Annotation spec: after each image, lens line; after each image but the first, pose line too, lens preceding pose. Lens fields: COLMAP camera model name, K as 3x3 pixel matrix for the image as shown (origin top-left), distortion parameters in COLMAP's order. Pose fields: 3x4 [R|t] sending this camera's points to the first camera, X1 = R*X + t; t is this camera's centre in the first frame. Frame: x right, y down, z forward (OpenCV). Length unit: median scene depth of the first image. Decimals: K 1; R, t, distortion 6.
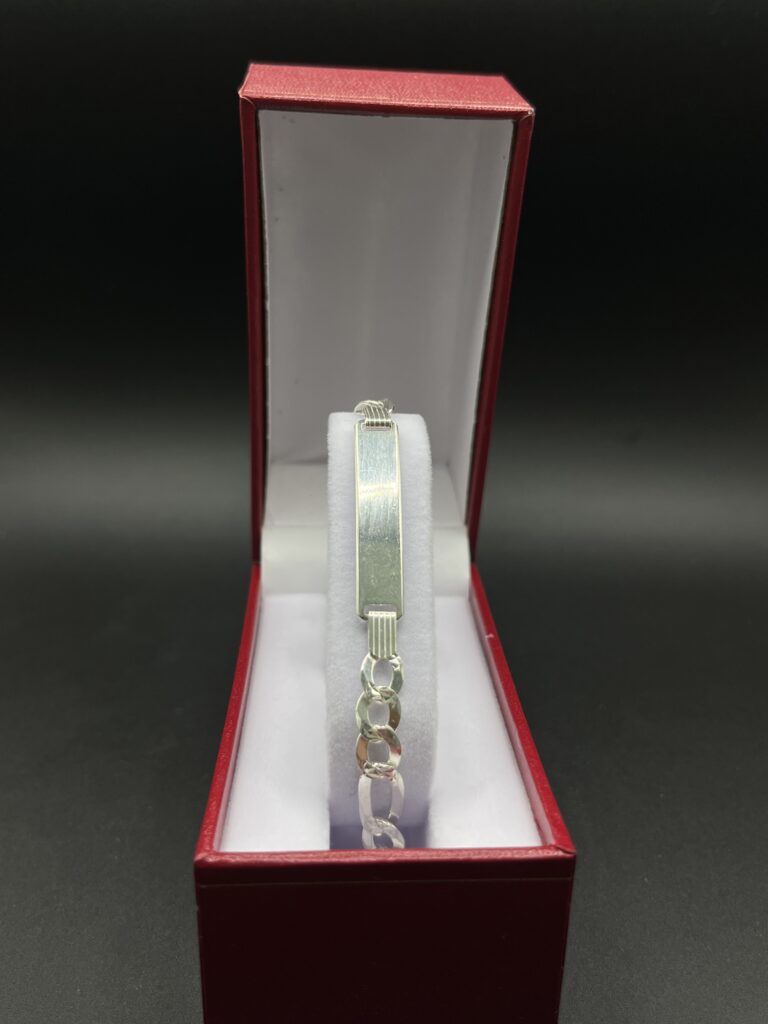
lens RADIAL K [[934.3, 0, 384.0], [0, 934.3, 512.0], [0, 0, 1]] dist [0.012008, 0.001973]
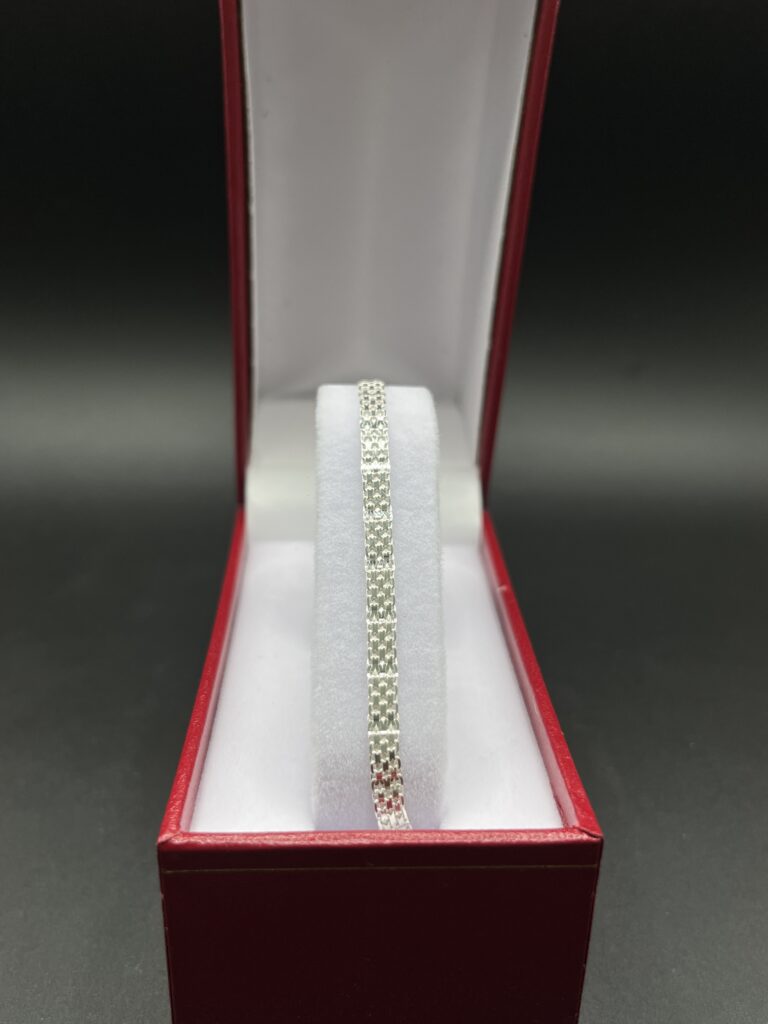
lens RADIAL K [[941.5, 0, 384.0], [0, 941.5, 512.0], [0, 0, 1]] dist [0.005583, -0.003069]
pose [[0.999956, 0.005741, -0.007375, 0.007242], [-0.005438, 0.999164, 0.040528, 0.027109], [0.007602, -0.040486, 0.999151, 0.120299]]
